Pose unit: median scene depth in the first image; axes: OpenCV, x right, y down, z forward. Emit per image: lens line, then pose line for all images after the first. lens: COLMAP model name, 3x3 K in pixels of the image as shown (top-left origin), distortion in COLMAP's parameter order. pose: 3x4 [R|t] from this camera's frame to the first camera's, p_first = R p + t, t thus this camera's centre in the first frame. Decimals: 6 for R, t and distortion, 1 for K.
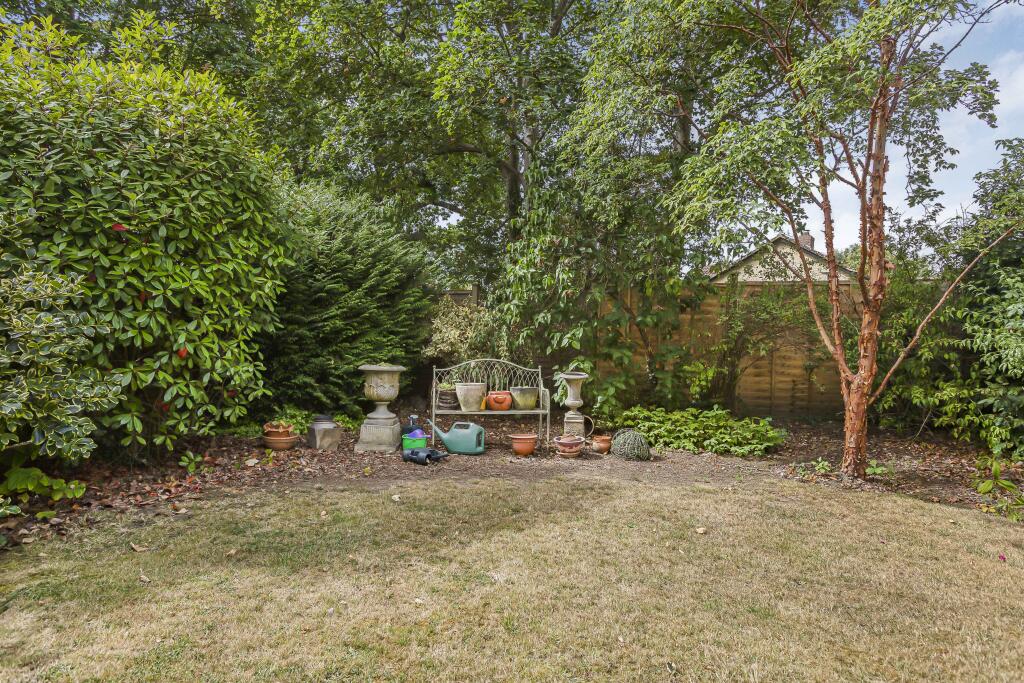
lens RADIAL K [[590.6, 0, 515.9], [0, 590.6, 309.8], [0, 0, 1]] dist [-0.012745, 0.011174]
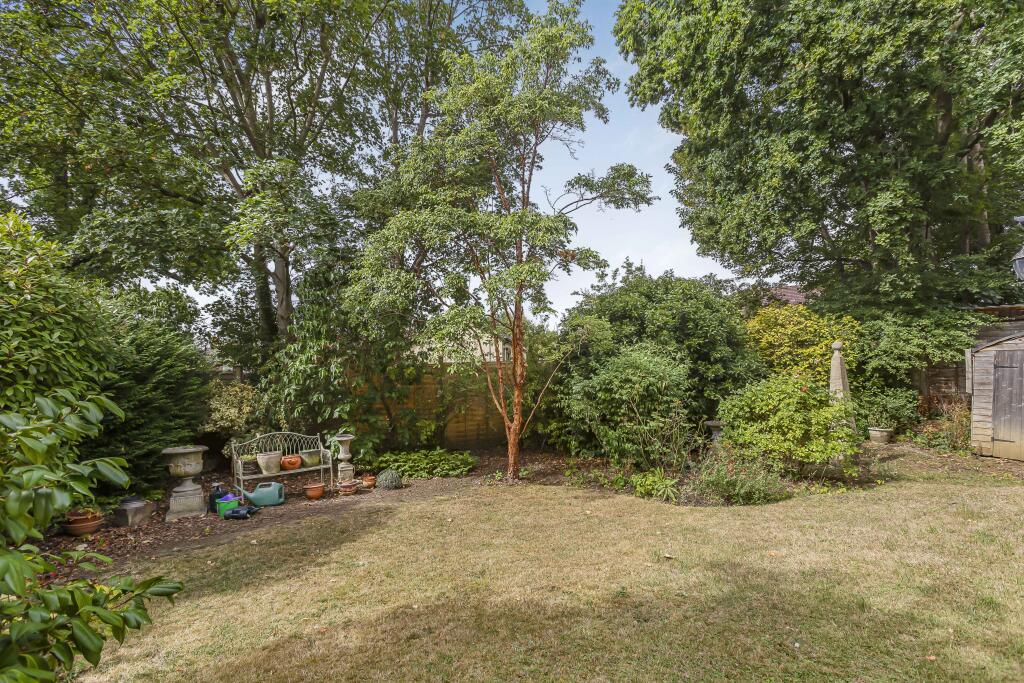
lens RADIAL K [[458.2, 0, 515.4], [0, 458.2, 344.9], [0, 0, 1]] dist [-0.002158, 0.001688]
pose [[0.854687, -0.009569, 0.519055, -0.137706], [0.031715, 0.998925, -0.033807, -0.072037], [-0.518174, 0.045357, 0.854072, -0.213642]]
